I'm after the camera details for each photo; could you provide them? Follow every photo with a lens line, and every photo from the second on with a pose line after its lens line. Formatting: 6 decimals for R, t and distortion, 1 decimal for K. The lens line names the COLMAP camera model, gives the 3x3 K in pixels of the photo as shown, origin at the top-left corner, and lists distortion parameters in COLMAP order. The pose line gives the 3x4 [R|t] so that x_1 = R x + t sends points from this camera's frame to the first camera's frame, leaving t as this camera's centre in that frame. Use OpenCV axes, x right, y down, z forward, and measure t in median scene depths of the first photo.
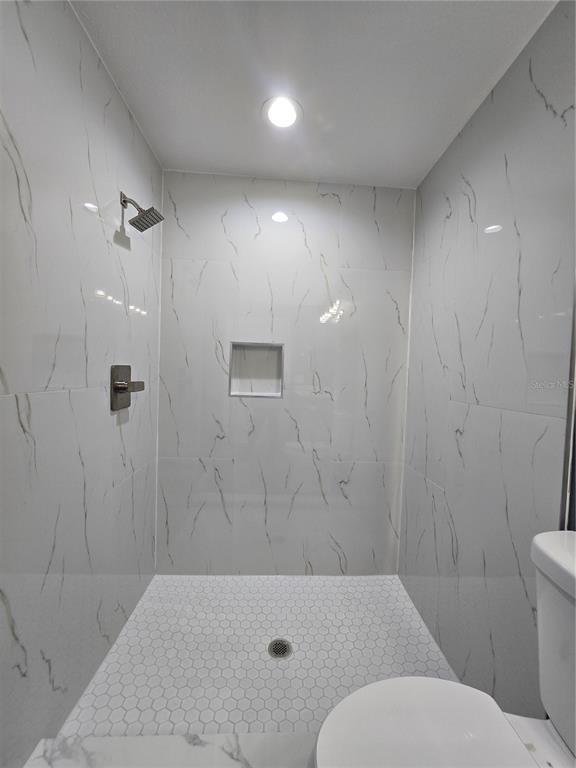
lens RADIAL K [[315.1, 0, 288.1], [0, 315.1, 385.9], [0, 0, 1]] dist [-0.001509, 0.000094]
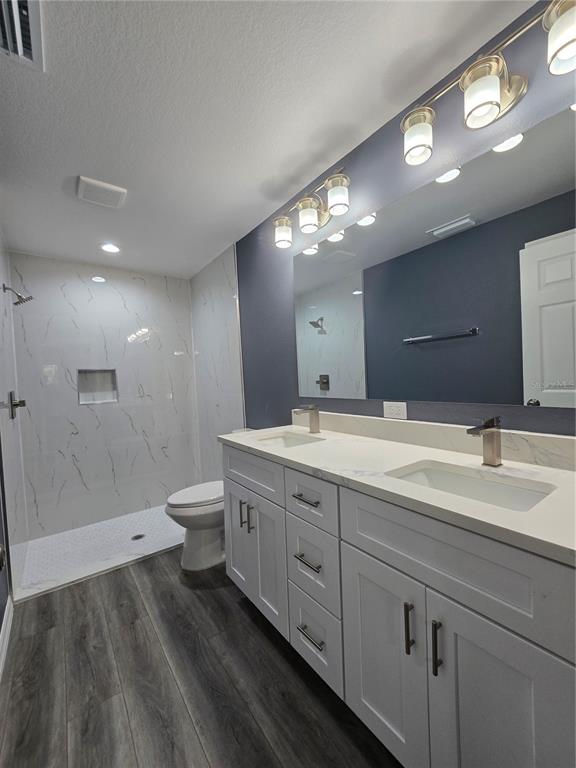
lens RADIAL K [[315.1, 0, 291.4], [0, 315.1, 386.9], [0, 0, 1]] dist [-0.001509, 0.000094]
pose [[0.819122, -0.090719, 0.566400, -0.197942], [0.096157, 0.995159, 0.020331, 0.012546], [-0.565502, 0.037809, 0.823880, -0.811828]]
